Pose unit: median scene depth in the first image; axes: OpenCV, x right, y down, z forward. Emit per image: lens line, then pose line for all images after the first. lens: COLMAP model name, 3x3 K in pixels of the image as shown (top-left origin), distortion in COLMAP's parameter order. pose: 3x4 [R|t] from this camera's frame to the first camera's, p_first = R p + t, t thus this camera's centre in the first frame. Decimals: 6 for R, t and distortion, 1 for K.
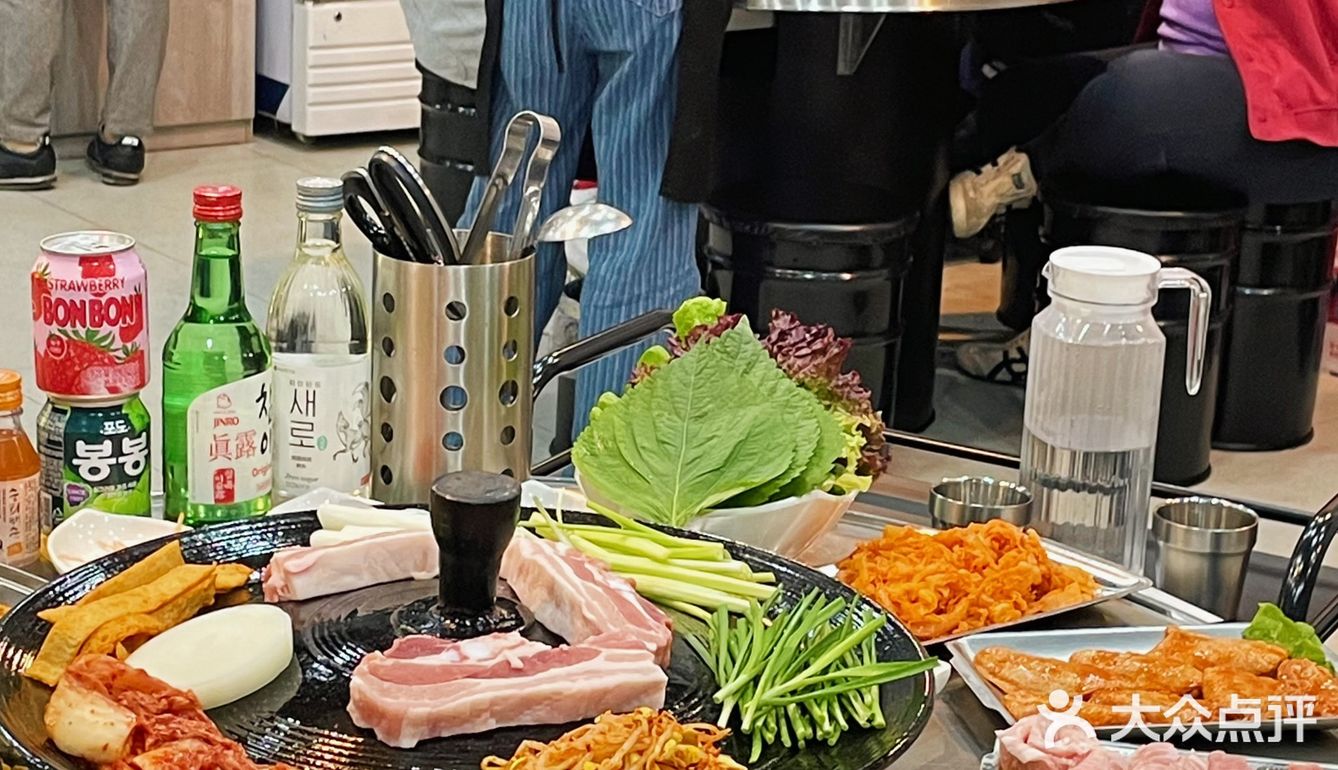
lens RADIAL K [[3032.9, 0, 668.9], [0, 3032.9, 386.2], [0, 0, 1]] dist [0.133051, 0.000000]
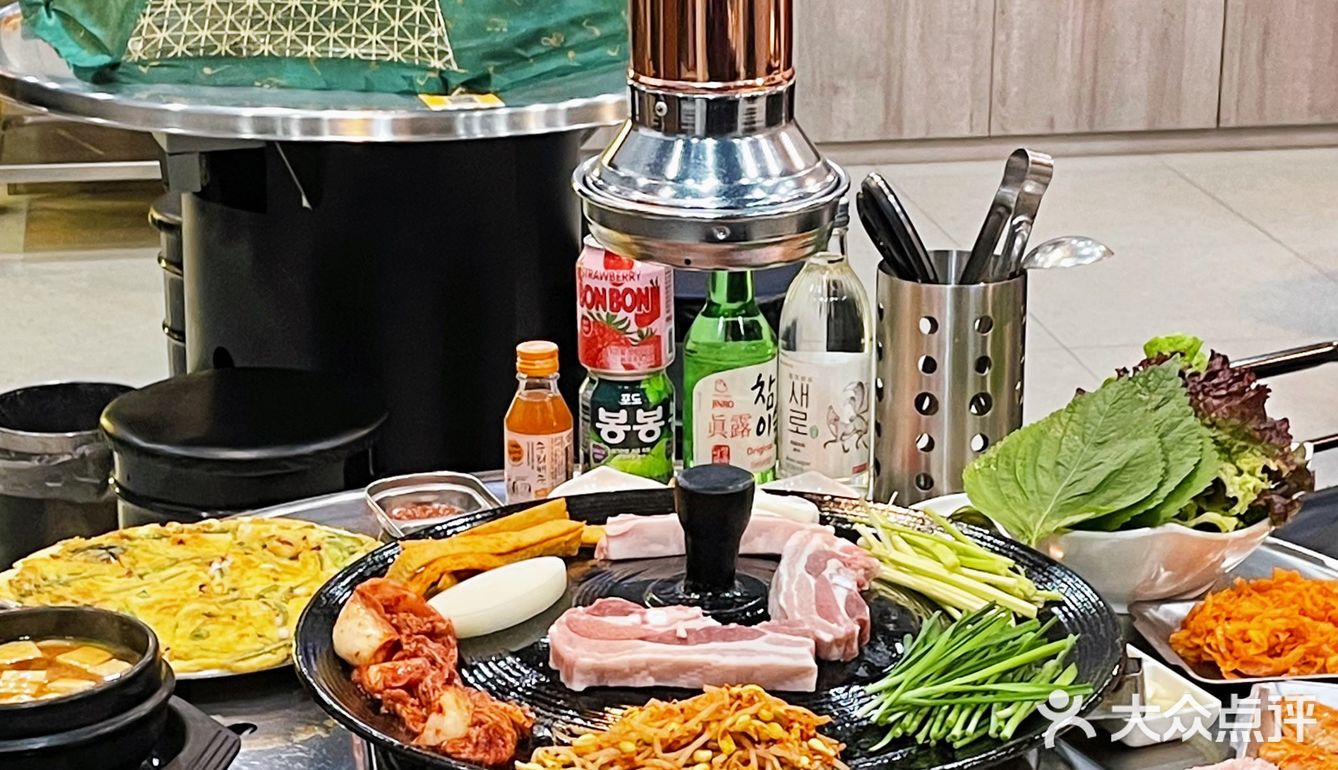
lens RADIAL K [[3032.9, 0, 669.4], [0, 3032.9, 383.4], [0, 0, 1]] dist [0.133051, 0.000000]
pose [[0.882785, 0.096730, -0.459710, 0.362894], [-0.092803, 0.995196, 0.031192, -0.030039], [0.460519, 0.015126, 0.887521, -0.019877]]
